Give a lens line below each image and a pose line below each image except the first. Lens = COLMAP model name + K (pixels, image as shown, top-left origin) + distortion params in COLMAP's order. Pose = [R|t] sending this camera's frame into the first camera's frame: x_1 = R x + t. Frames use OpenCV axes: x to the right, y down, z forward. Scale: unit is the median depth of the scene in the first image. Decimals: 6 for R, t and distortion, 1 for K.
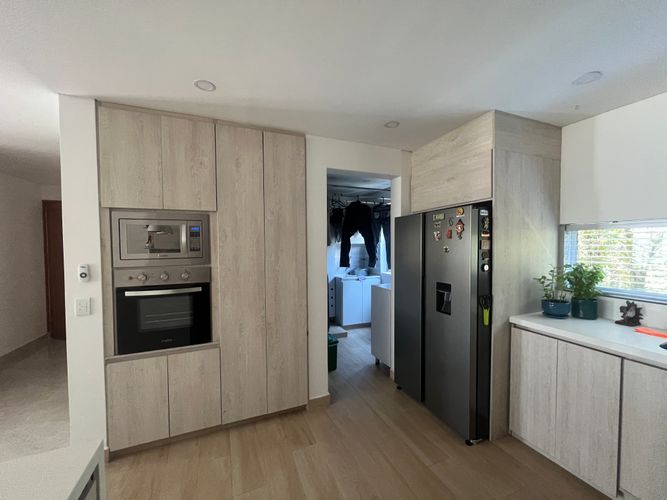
lens RADIAL K [[265.7, 0, 331.2], [0, 265.7, 252.4], [0, 0, 1]] dist [-0.002146, 0.000874]
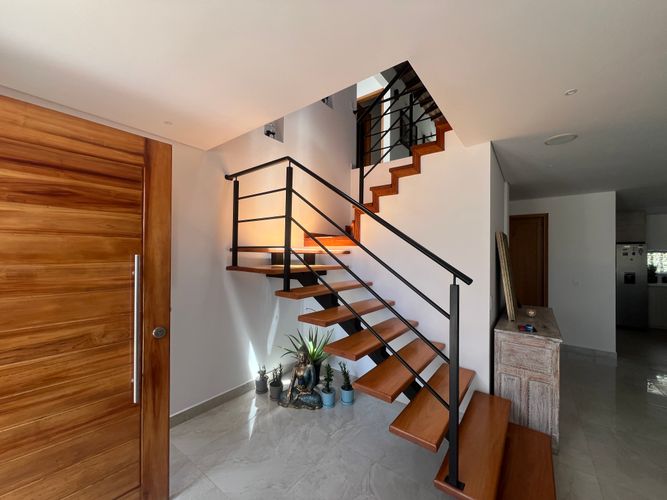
lens RADIAL K [[265.7, 0, 334.7], [0, 265.7, 251.1], [0, 0, 1]] dist [-0.002146, 0.000874]
pose [[0.864824, 0.019421, 0.501699, -3.537997], [0.002941, 0.999038, -0.043743, 0.015804], [-0.502066, 0.039306, 0.863936, 0.203966]]
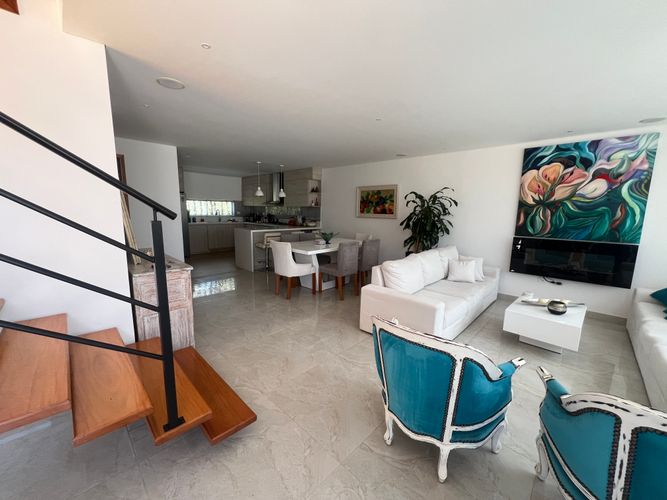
lens RADIAL K [[265.7, 0, 333.2], [0, 265.7, 251.6], [0, 0, 1]] dist [-0.002146, 0.000874]
pose [[-0.384588, -0.146419, 0.911402, -3.616016], [0.014261, 0.986280, 0.164466, 0.049145], [-0.922978, 0.076250, -0.377223, 0.504888]]
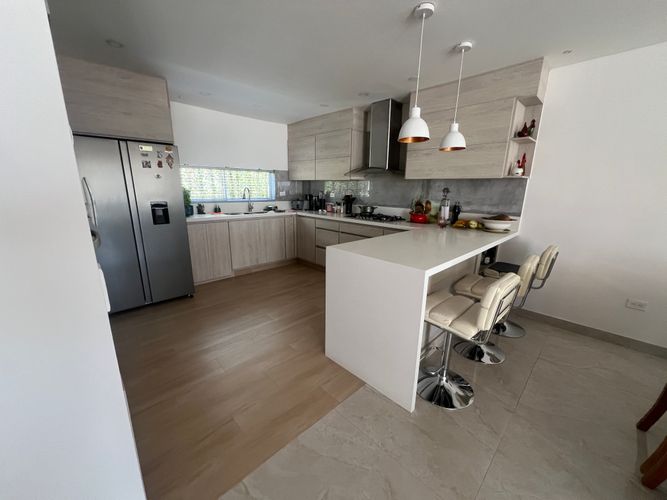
lens RADIAL K [[265.7, 0, 333.5], [0, 265.7, 251.4], [0, 0, 1]] dist [-0.002146, 0.000874]
pose [[-0.359847, -0.219477, 0.906830, -1.209523], [0.018531, 0.970066, 0.242135, 0.052549], [-0.932827, 0.103936, -0.345008, 0.693479]]
